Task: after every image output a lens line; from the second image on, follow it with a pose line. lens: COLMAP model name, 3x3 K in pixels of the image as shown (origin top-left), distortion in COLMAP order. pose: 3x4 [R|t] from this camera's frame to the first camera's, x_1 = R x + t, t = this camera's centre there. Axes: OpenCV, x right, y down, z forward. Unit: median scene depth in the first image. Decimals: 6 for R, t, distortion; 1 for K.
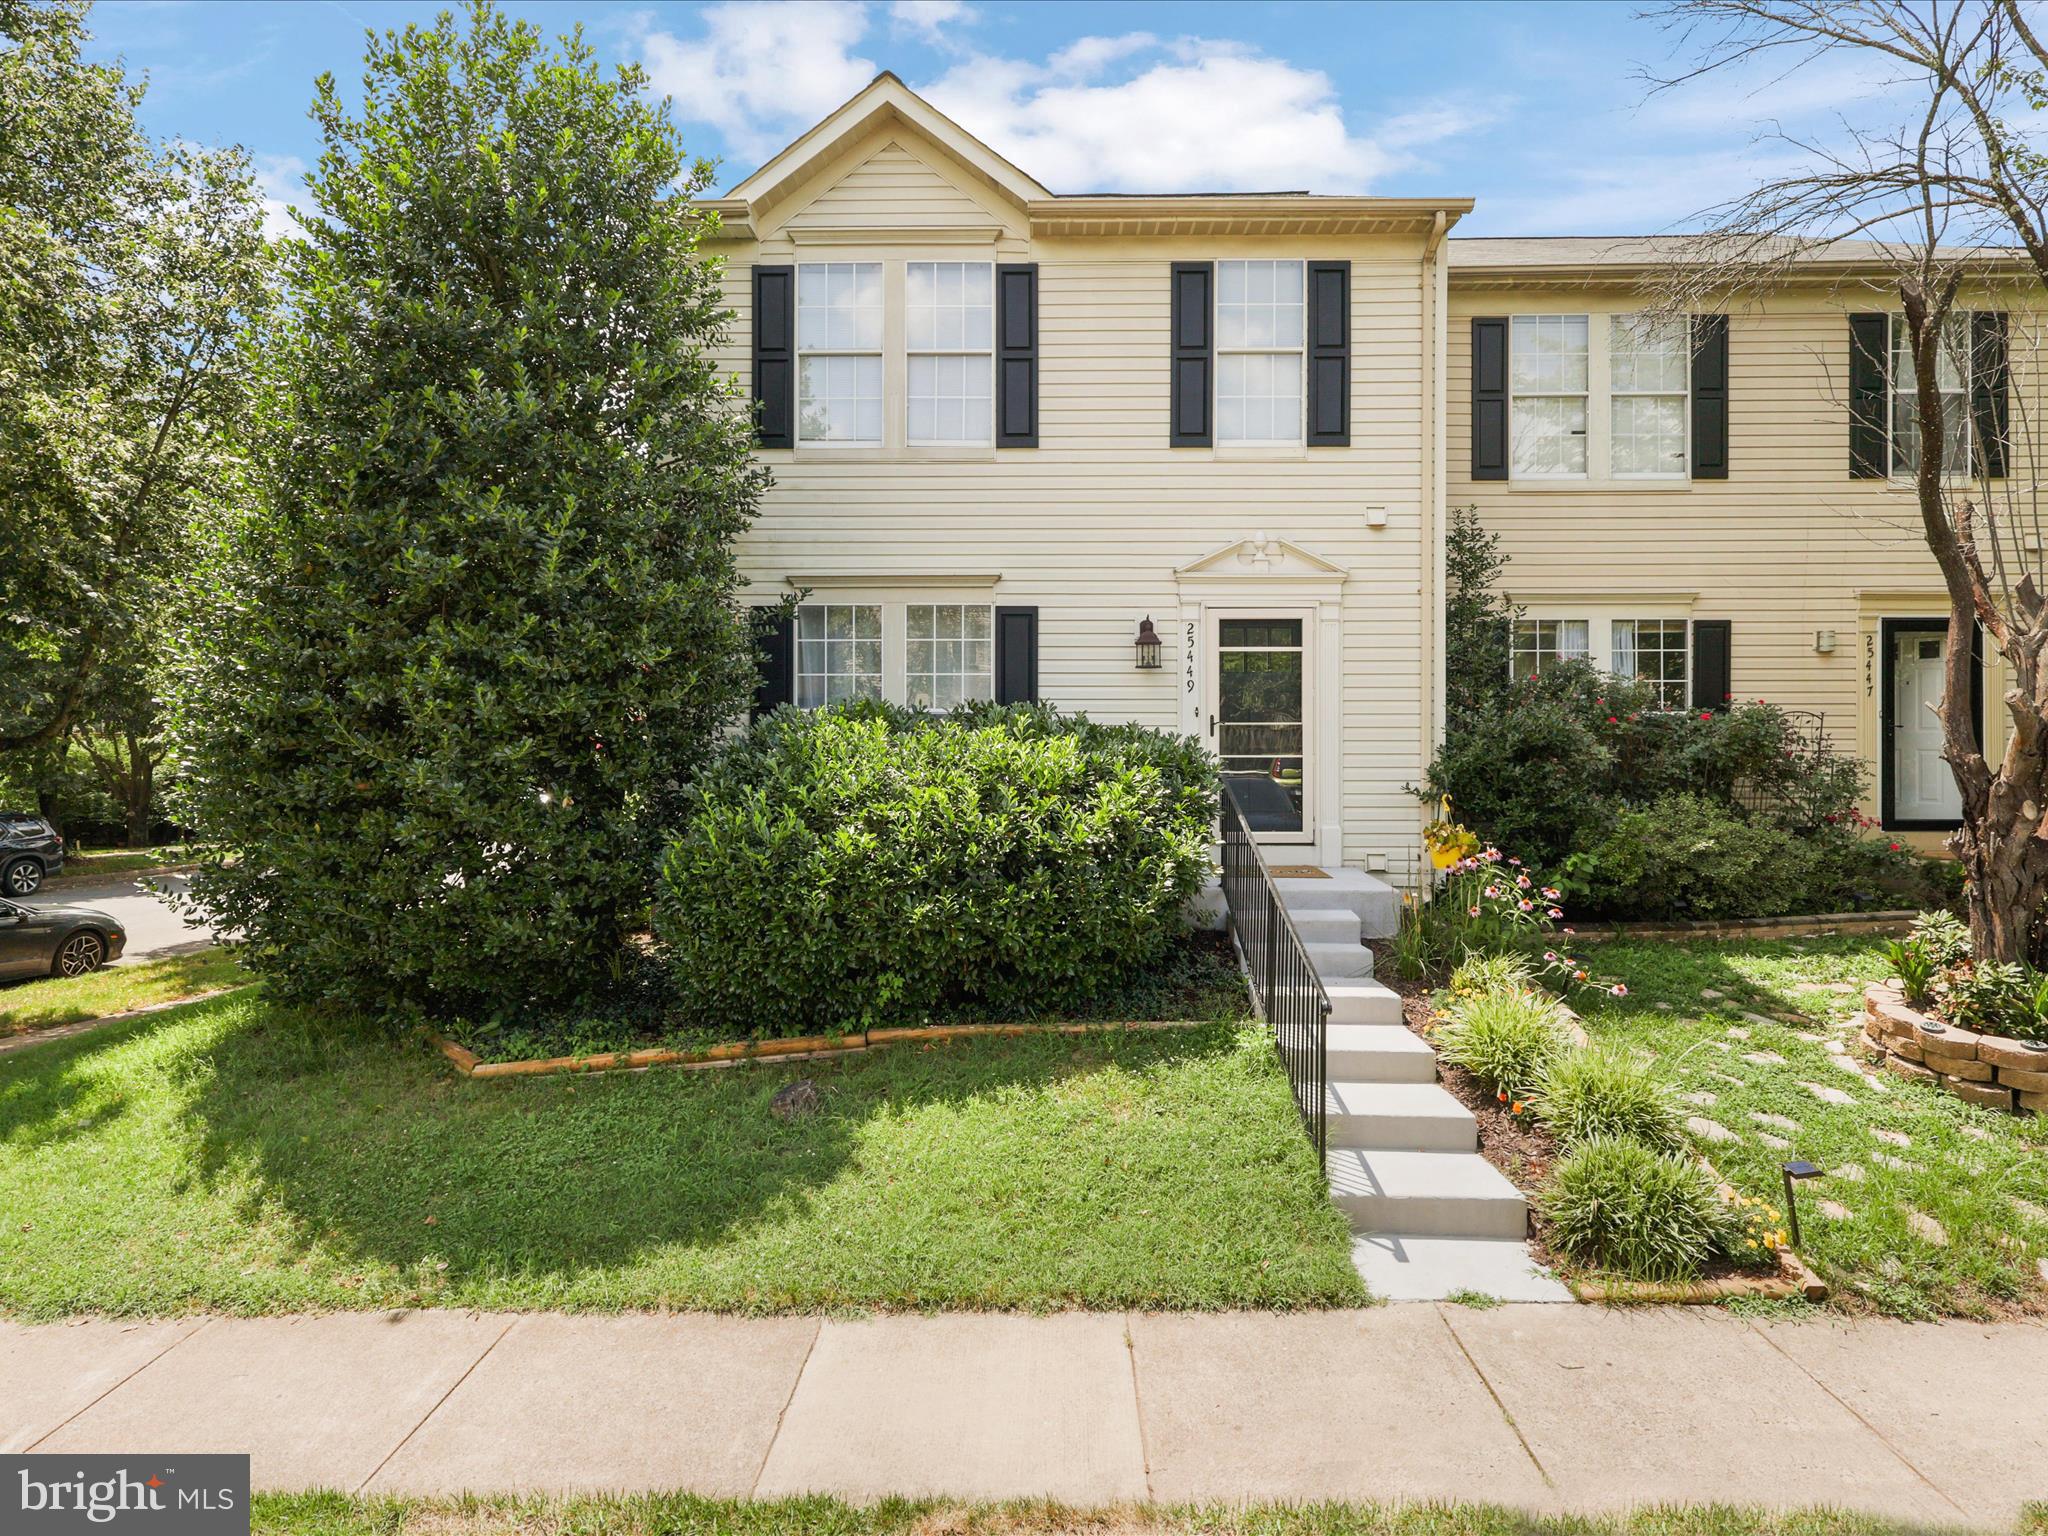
lens RADIAL K [[1071.0, 0, 1017.2], [0, 1071.0, 772.3], [0, 0, 1]] dist [-0.000496, 0.001766]
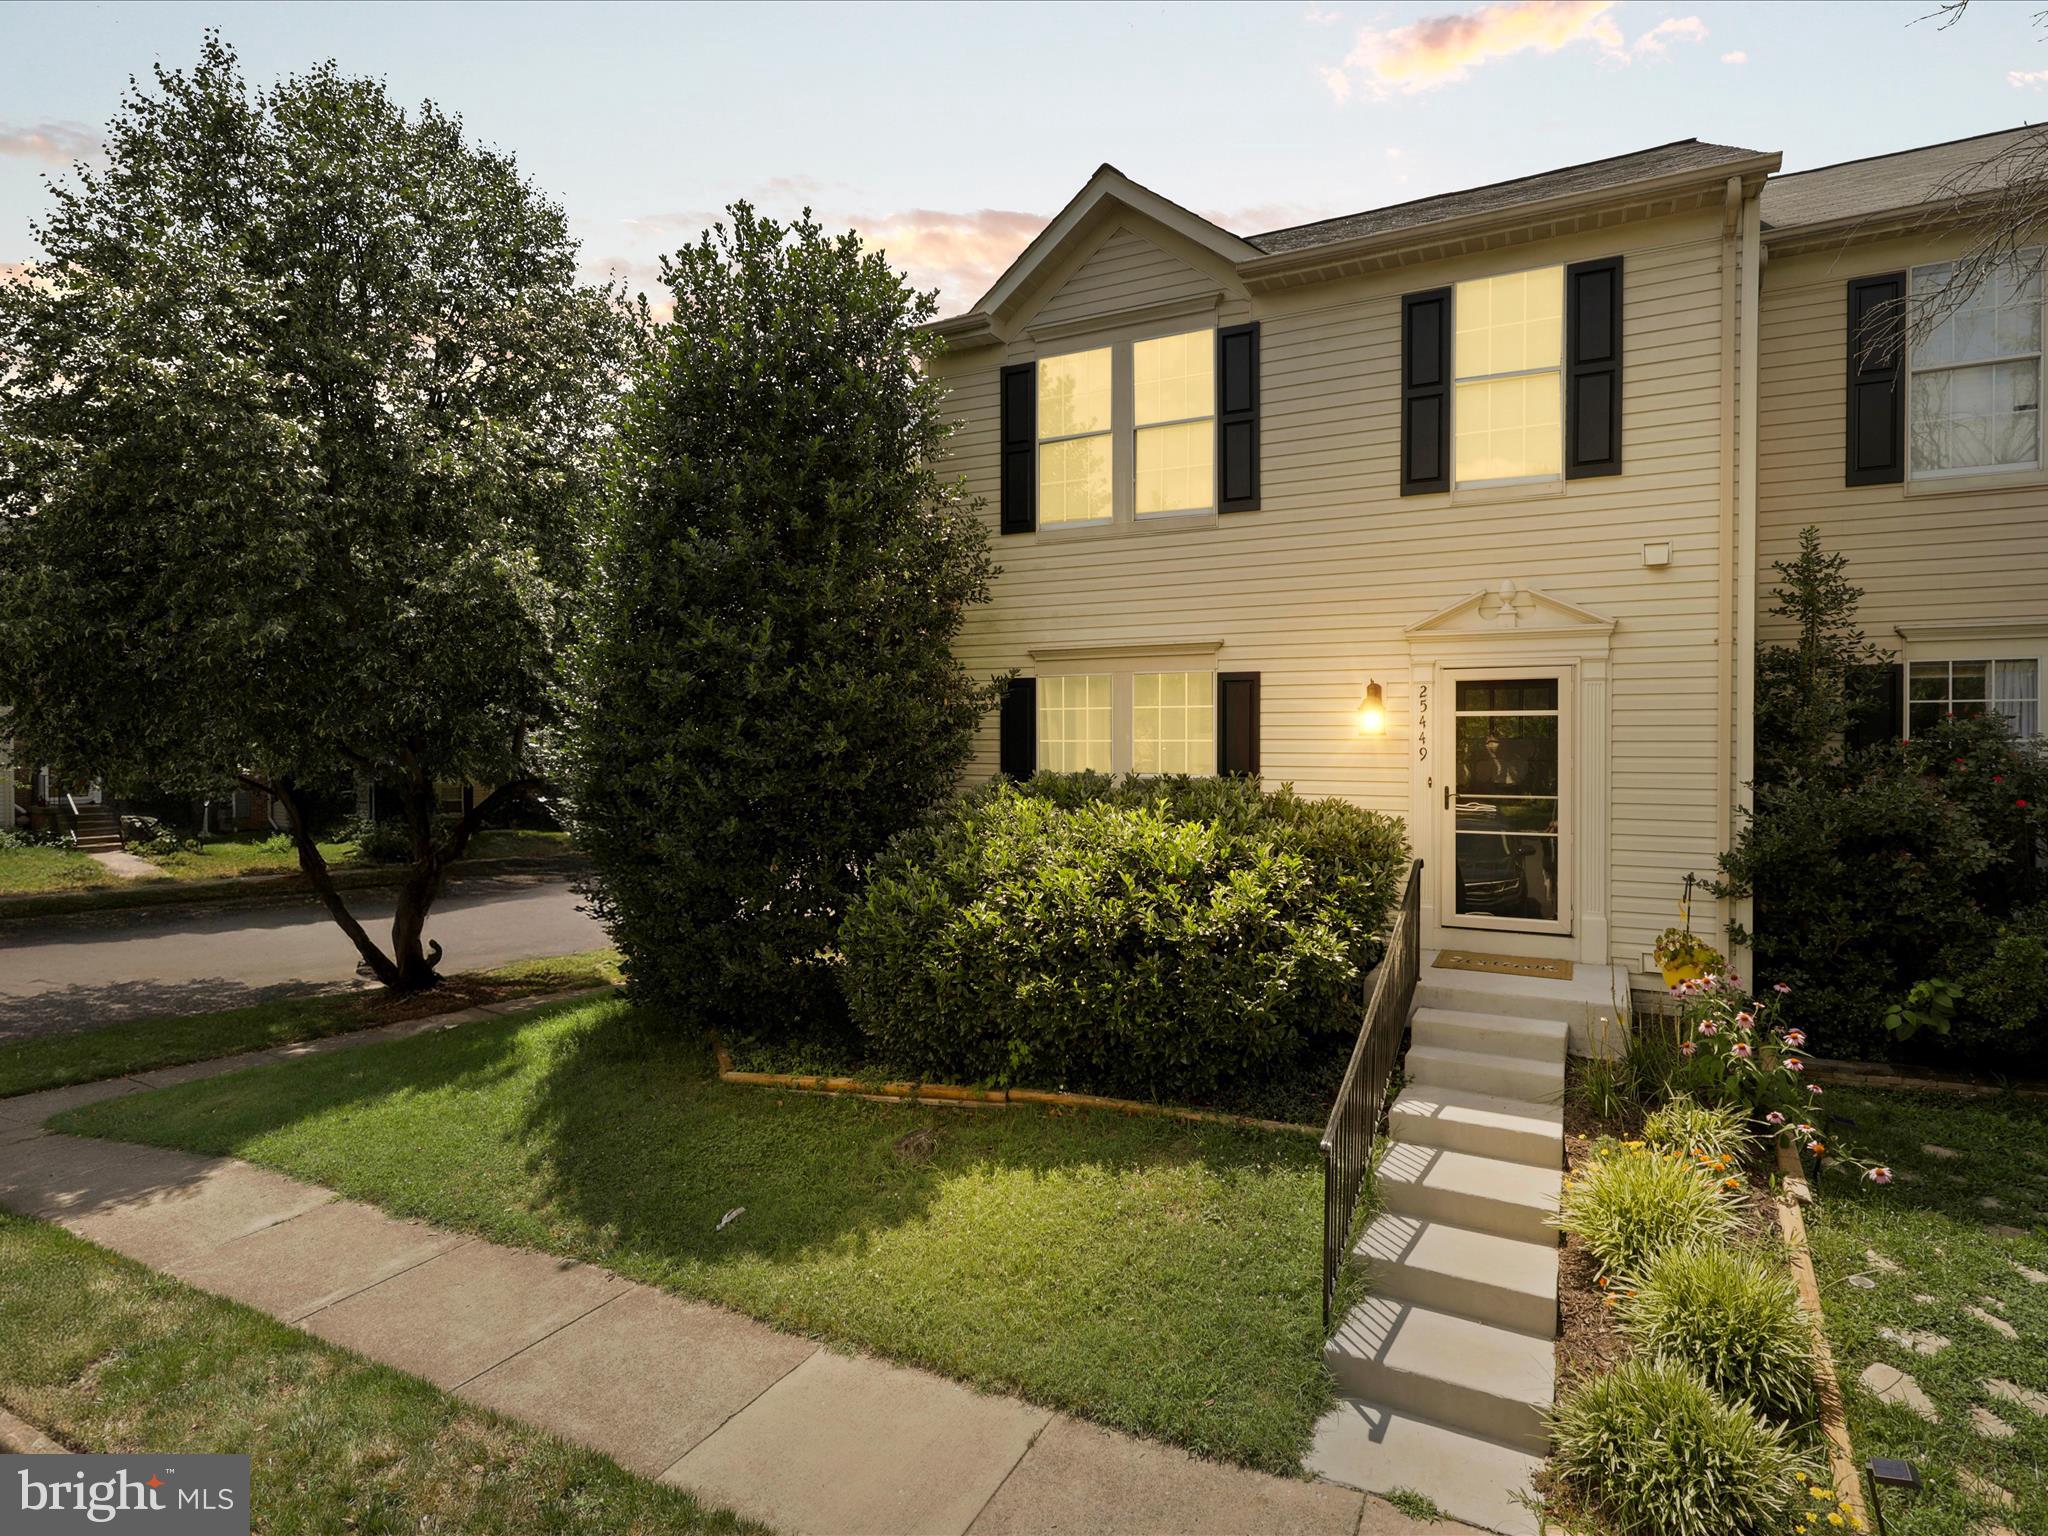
lens RADIAL K [[1071.0, 0, 1017.2], [0, 1071.0, 772.3], [0, 0, 1]] dist [-0.000496, 0.001766]
pose [[0.897944, 0.013098, -0.439914, 0.339013], [-0.015052, 0.999886, -0.000953, -0.077982], [0.439852, 0.007477, 0.898039, 0.025015]]
